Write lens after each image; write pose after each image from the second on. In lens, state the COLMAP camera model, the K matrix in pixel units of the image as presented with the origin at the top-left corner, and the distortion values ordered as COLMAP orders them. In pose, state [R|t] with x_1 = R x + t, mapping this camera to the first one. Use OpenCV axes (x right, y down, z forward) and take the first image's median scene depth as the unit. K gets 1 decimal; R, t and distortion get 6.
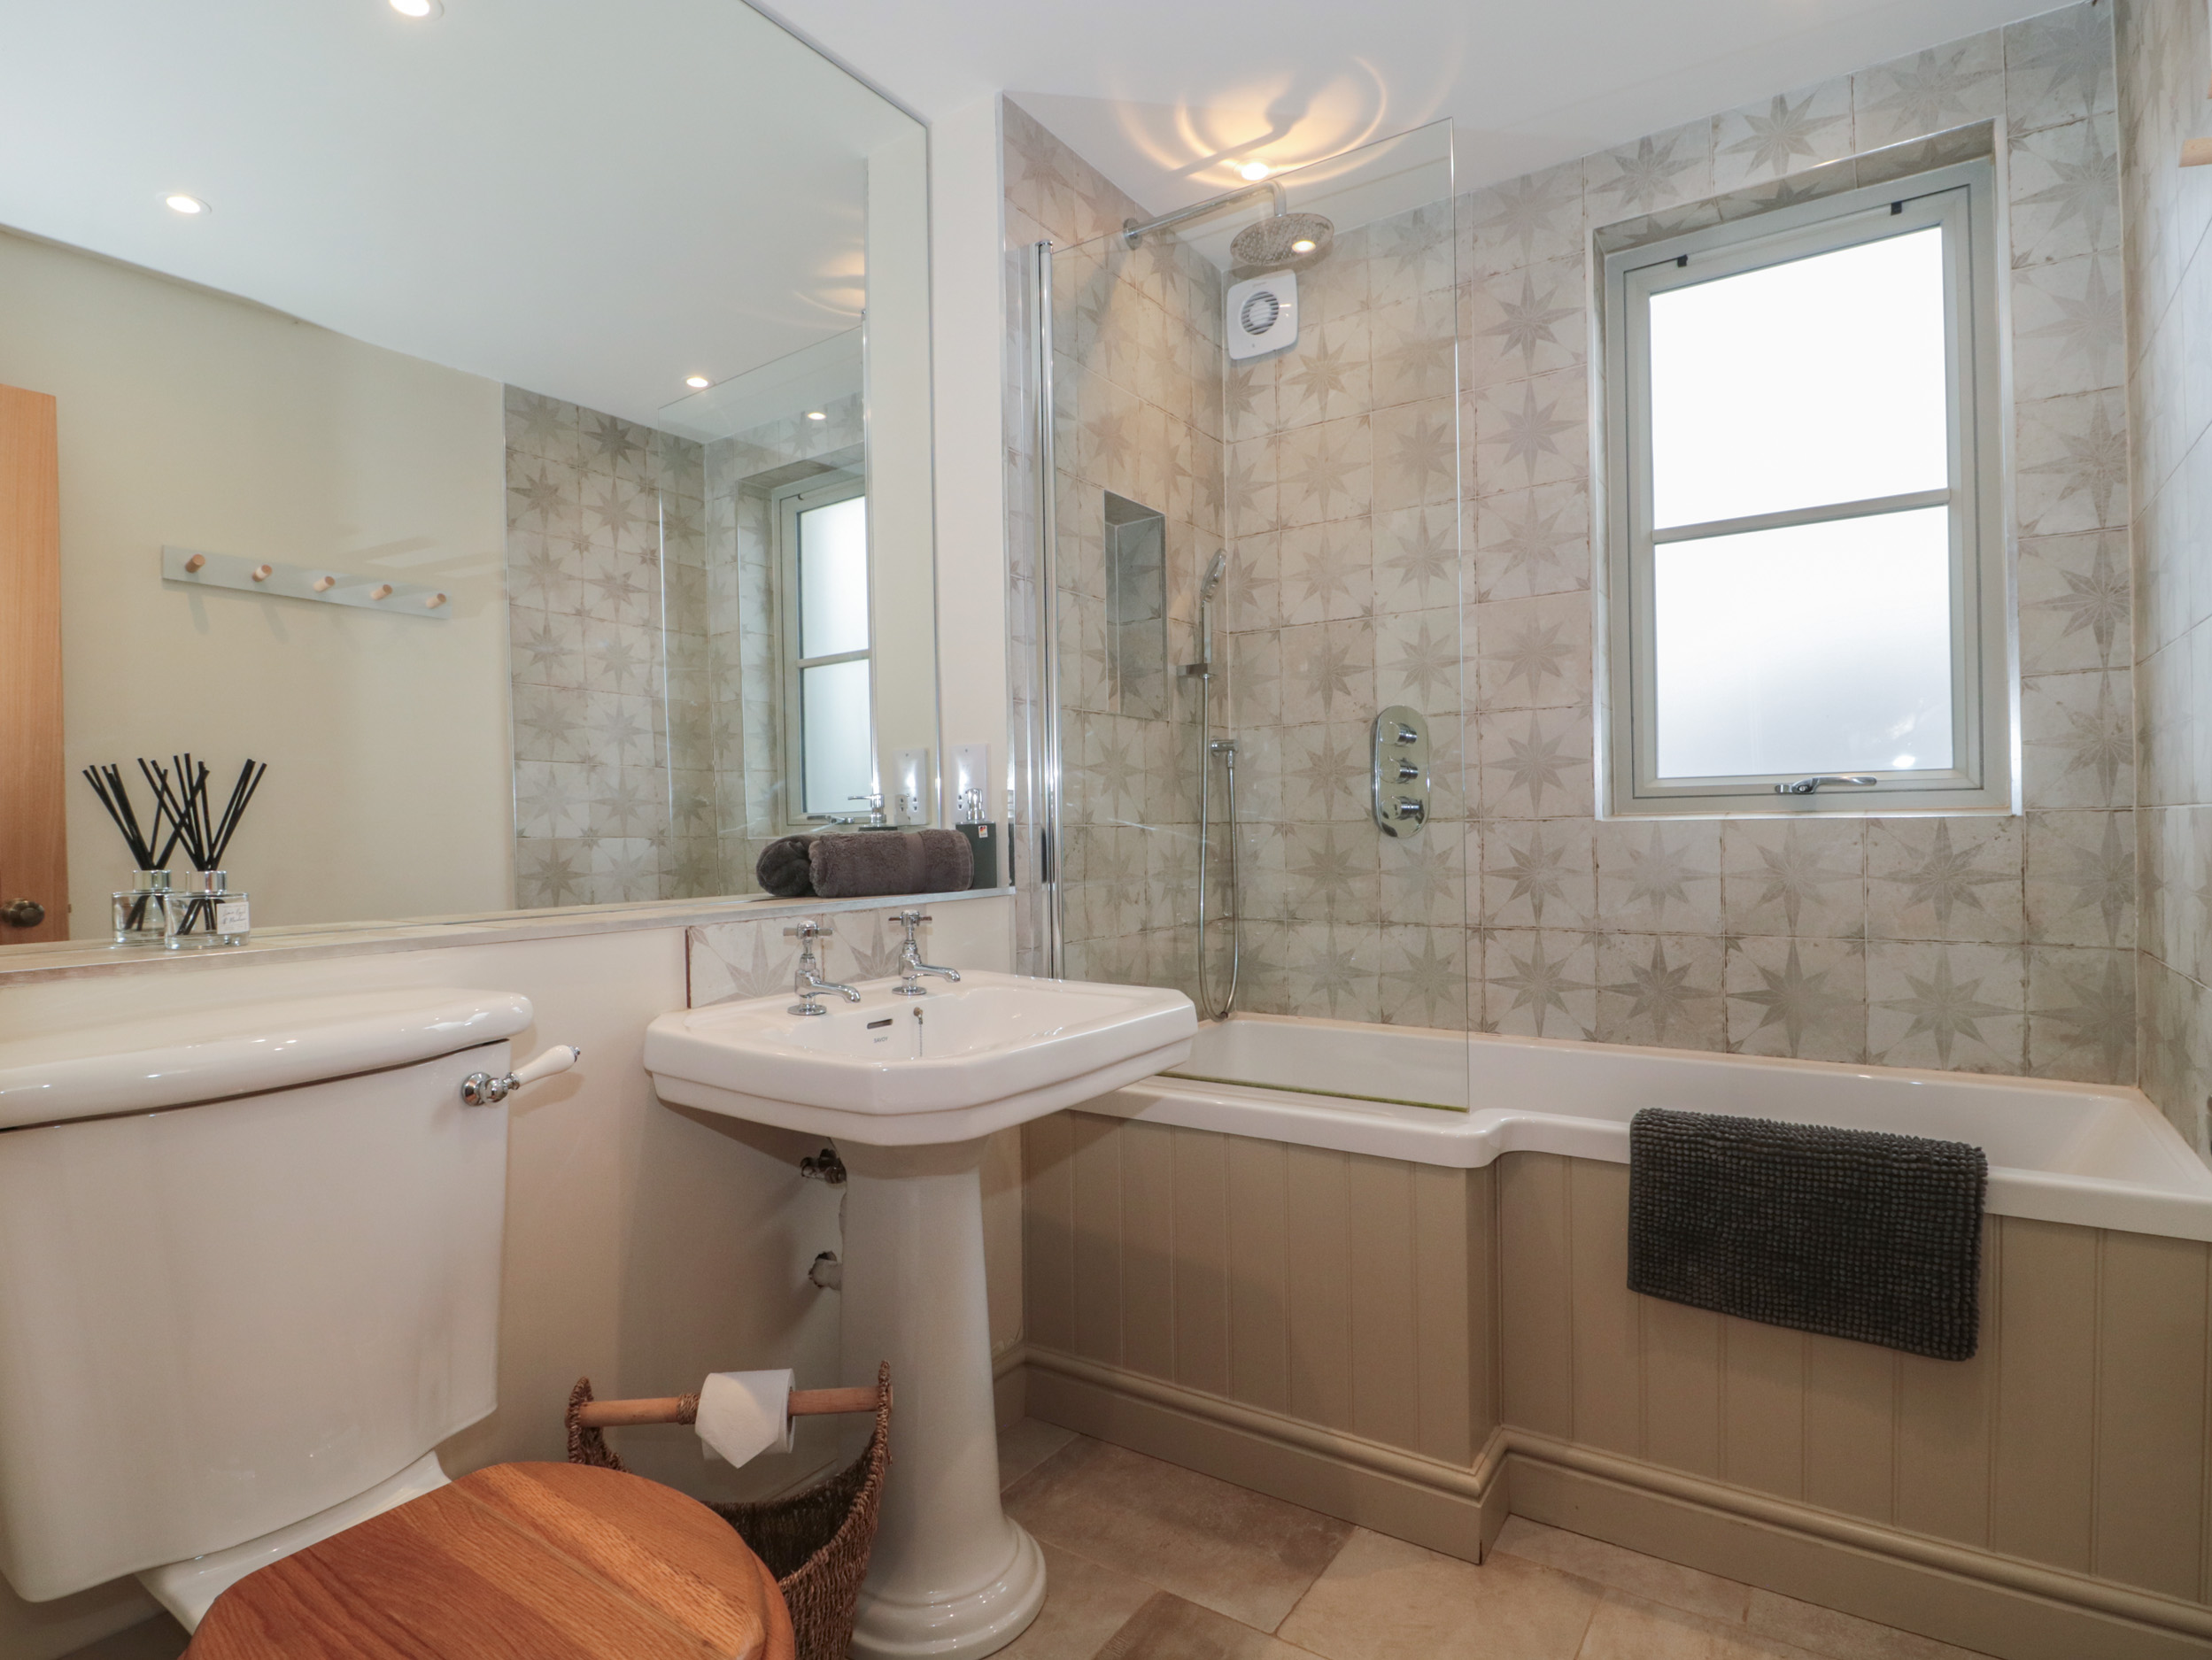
lens RADIAL K [[1168.2, 0, 1104.3], [0, 1168.2, 832.7], [0, 0, 1]] dist [0.001177, -0.014032]
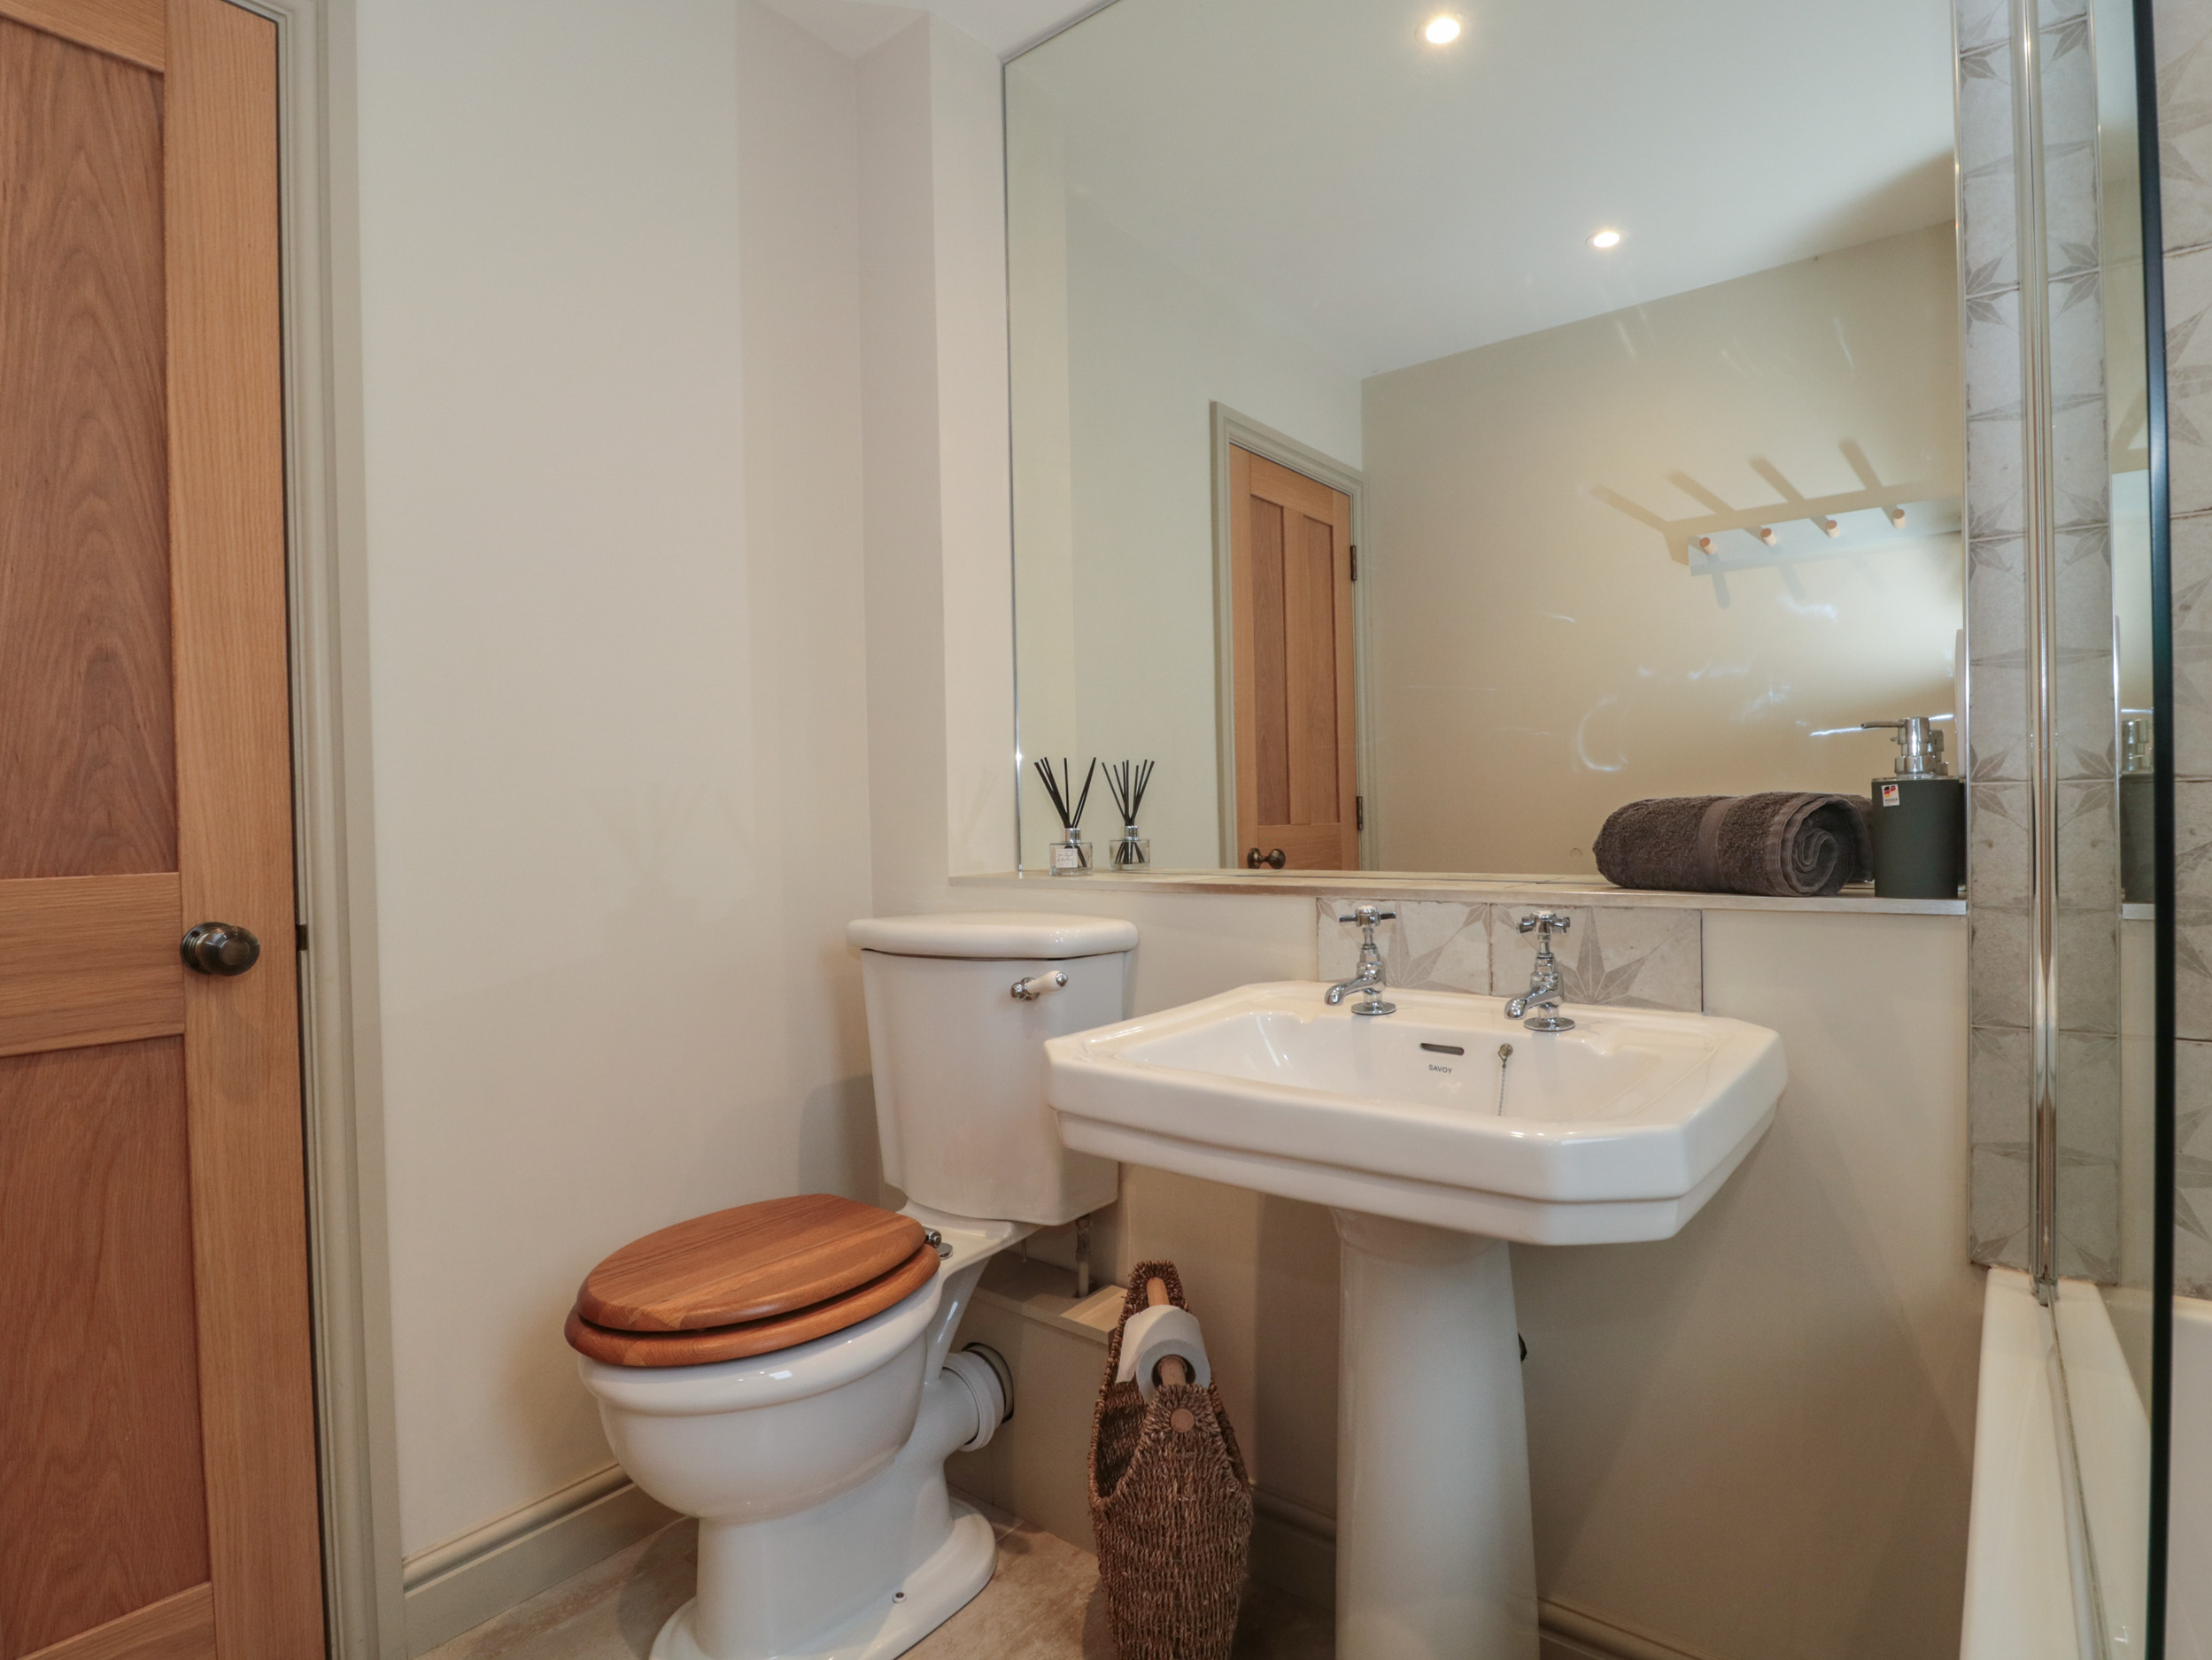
lens RADIAL K [[1168.2, 0, 1096.2], [0, 1168.2, 836.4], [0, 0, 1]] dist [0.001177, -0.014032]
pose [[-0.075276, 0.034757, -0.996557, 0.546858], [0.016471, 0.999299, 0.033608, -0.007508], [0.997027, -0.013885, -0.075796, 0.762024]]
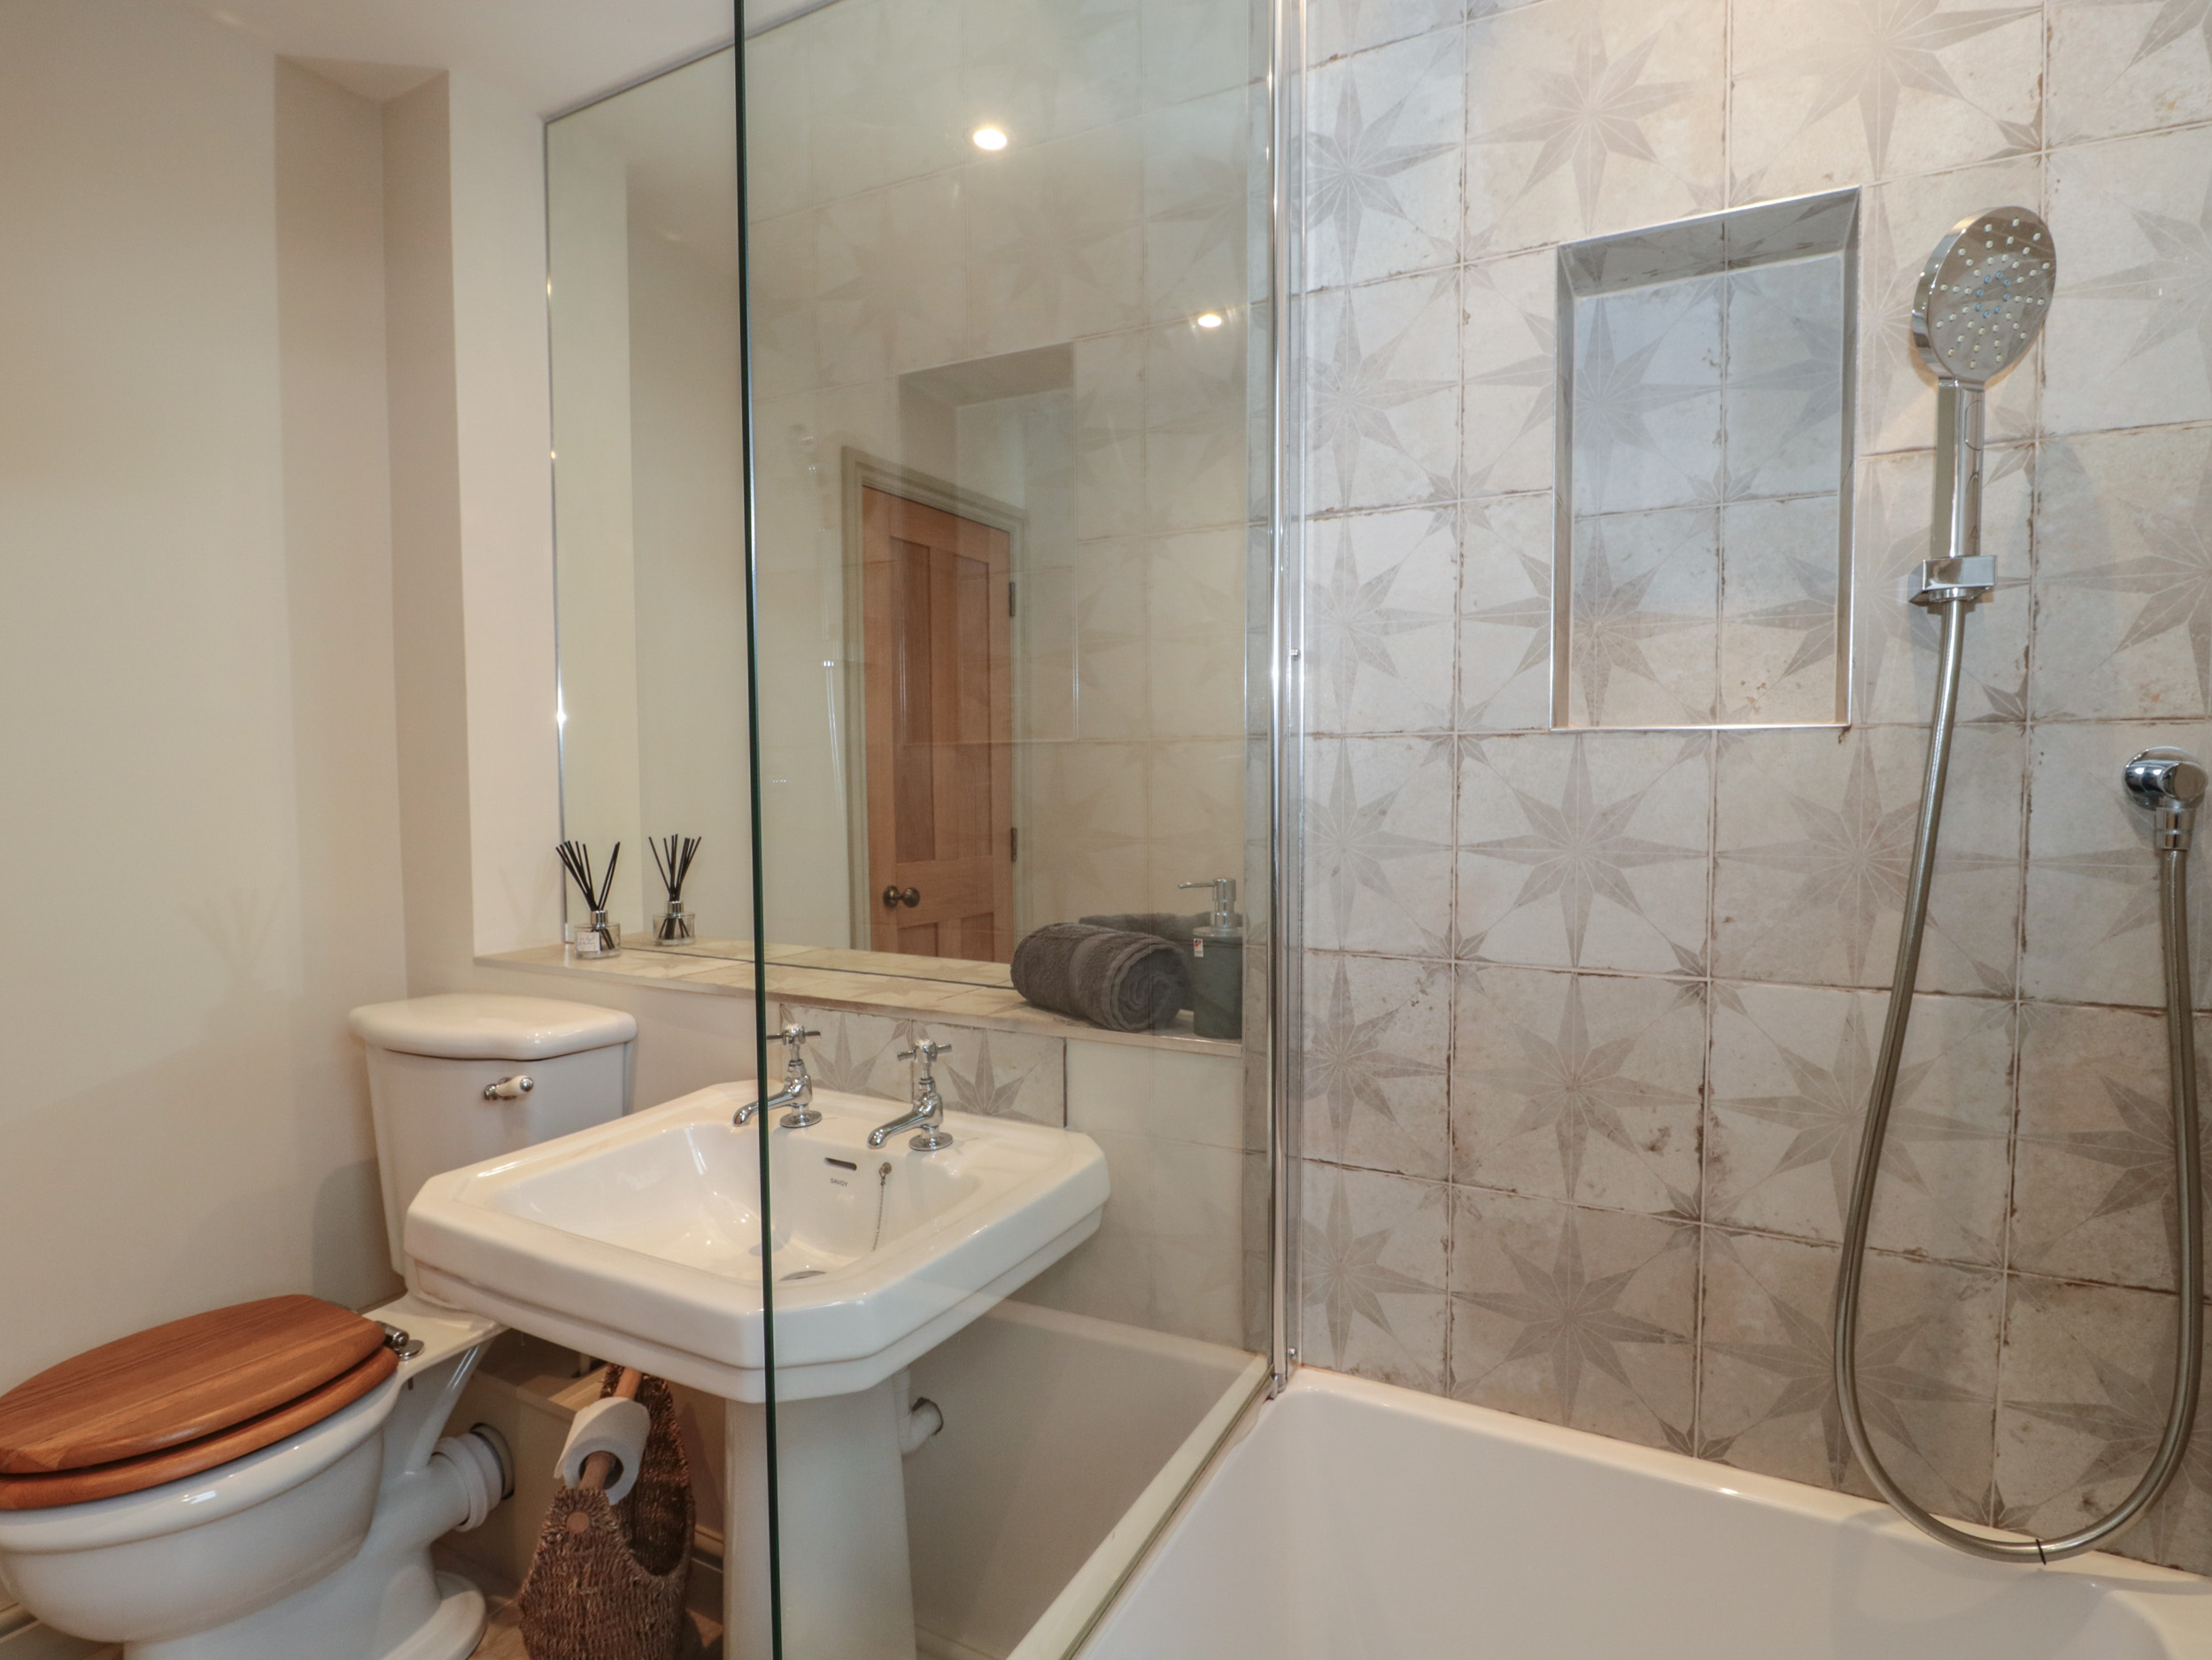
lens RADIAL K [[1168.2, 0, 1112.5], [0, 1168.2, 848.7], [0, 0, 1]] dist [0.001177, -0.014032]
pose [[0.103023, 0.075134, -0.991837, 0.596640], [-0.004008, 0.997166, 0.075121, -0.117960], [0.994671, -0.003764, 0.103032, 1.017320]]
